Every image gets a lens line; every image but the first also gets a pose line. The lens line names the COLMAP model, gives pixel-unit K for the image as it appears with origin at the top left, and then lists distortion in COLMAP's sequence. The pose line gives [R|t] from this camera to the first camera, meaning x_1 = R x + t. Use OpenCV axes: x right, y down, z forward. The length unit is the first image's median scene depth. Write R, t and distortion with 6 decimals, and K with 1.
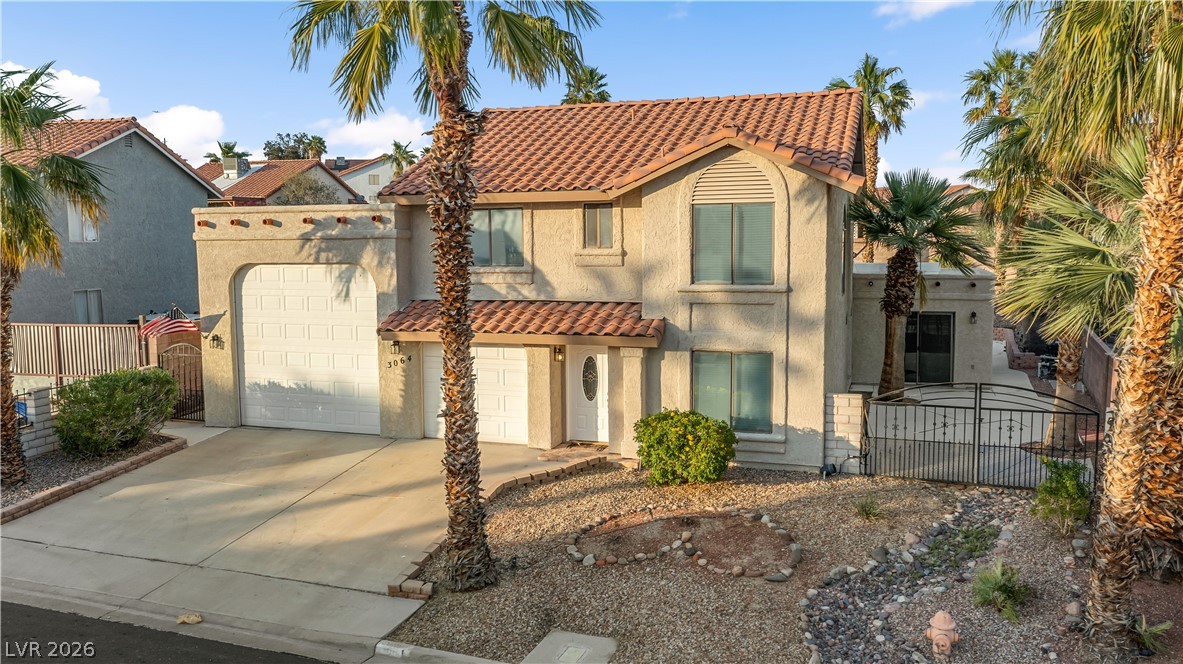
lens RADIAL K [[924.7, 0, 612.0], [0, 924.7, 328.5], [0, 0, 1]] dist [-0.017369, 0.011354]
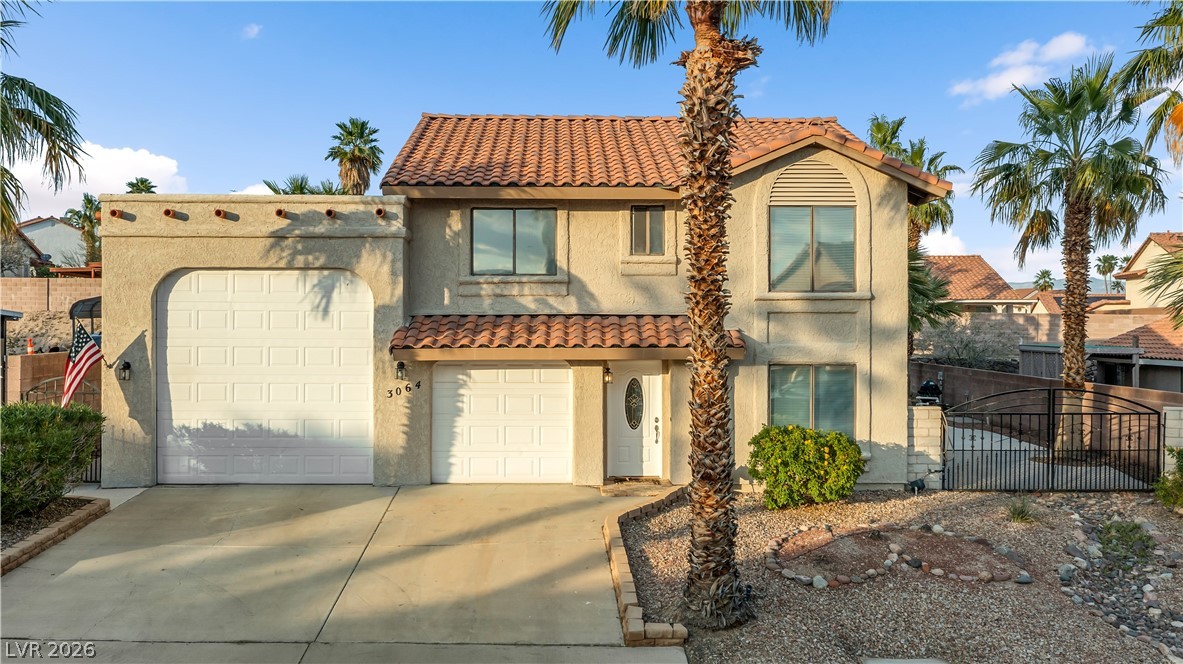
lens RADIAL K [[924.7, 0, 593.9], [0, 924.7, 334.7], [0, 0, 1]] dist [-0.017369, 0.011354]
pose [[0.940339, 0.006246, 0.340181, -0.385187], [0.024736, 0.995931, -0.086663, 0.068879], [-0.339338, 0.089907, 0.936358, 0.198461]]
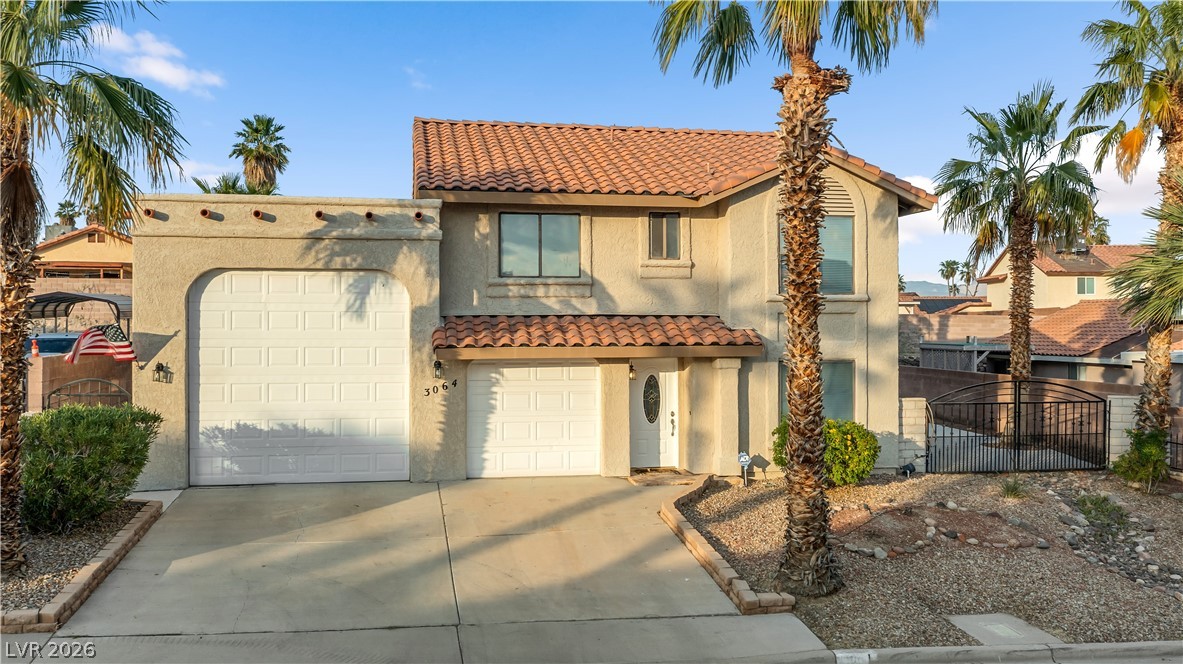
lens RADIAL K [[924.7, 0, 586.5], [0, 924.7, 333.3], [0, 0, 1]] dist [-0.017369, 0.011354]
pose [[0.882973, 0.004568, 0.469401, -0.557705], [0.040286, 0.995526, -0.085469, 0.070069], [-0.467692, 0.094378, 0.878839, 0.221028]]
